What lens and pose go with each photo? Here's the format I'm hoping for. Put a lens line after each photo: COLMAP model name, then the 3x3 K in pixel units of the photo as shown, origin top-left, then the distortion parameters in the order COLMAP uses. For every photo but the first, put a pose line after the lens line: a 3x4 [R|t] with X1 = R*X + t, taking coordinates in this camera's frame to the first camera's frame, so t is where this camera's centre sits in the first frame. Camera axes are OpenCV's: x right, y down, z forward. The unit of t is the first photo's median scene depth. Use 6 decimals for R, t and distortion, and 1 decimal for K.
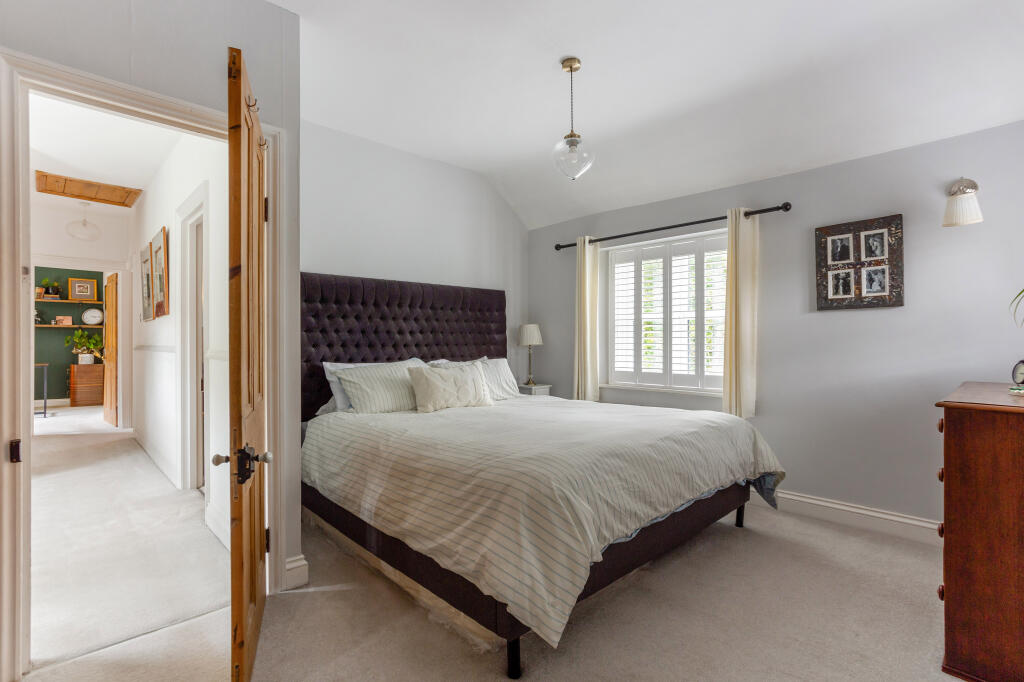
lens RADIAL K [[490.9, 0, 518.9], [0, 490.9, 337.5], [0, 0, 1]] dist [0.002000, 0.000244]
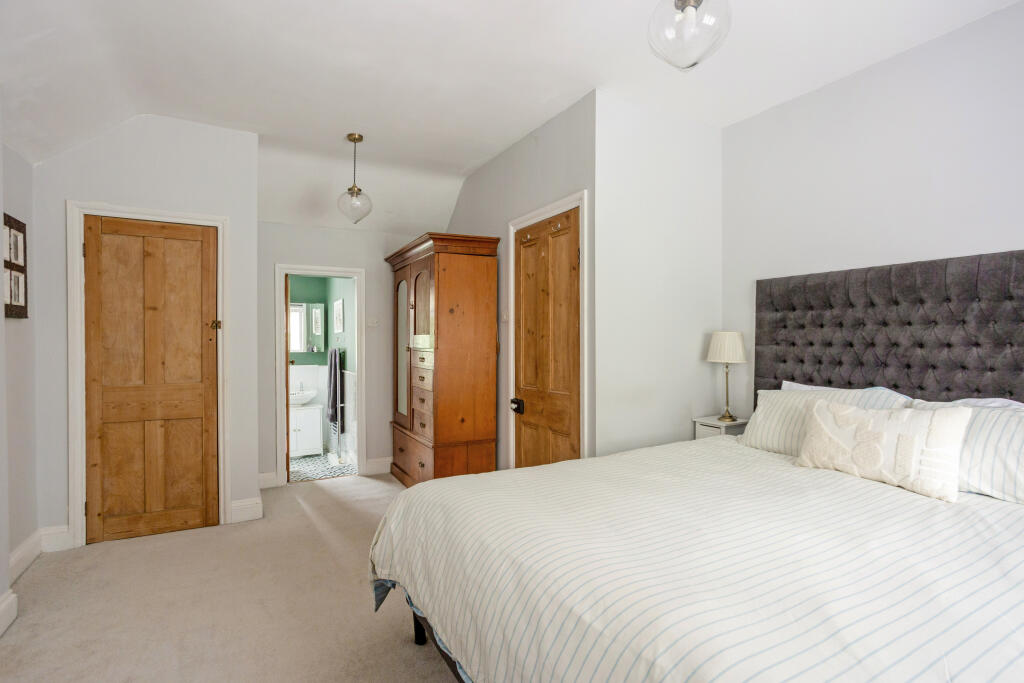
lens RADIAL K [[490.9, 0, 515.8], [0, 490.9, 345.6], [0, 0, 1]] dist [0.002000, 0.000244]
pose [[-0.250028, 0.002493, -0.968235, 0.836446], [-0.001438, 0.999995, 0.002946, -0.019427], [0.968237, 0.002129, -0.250023, 1.172064]]
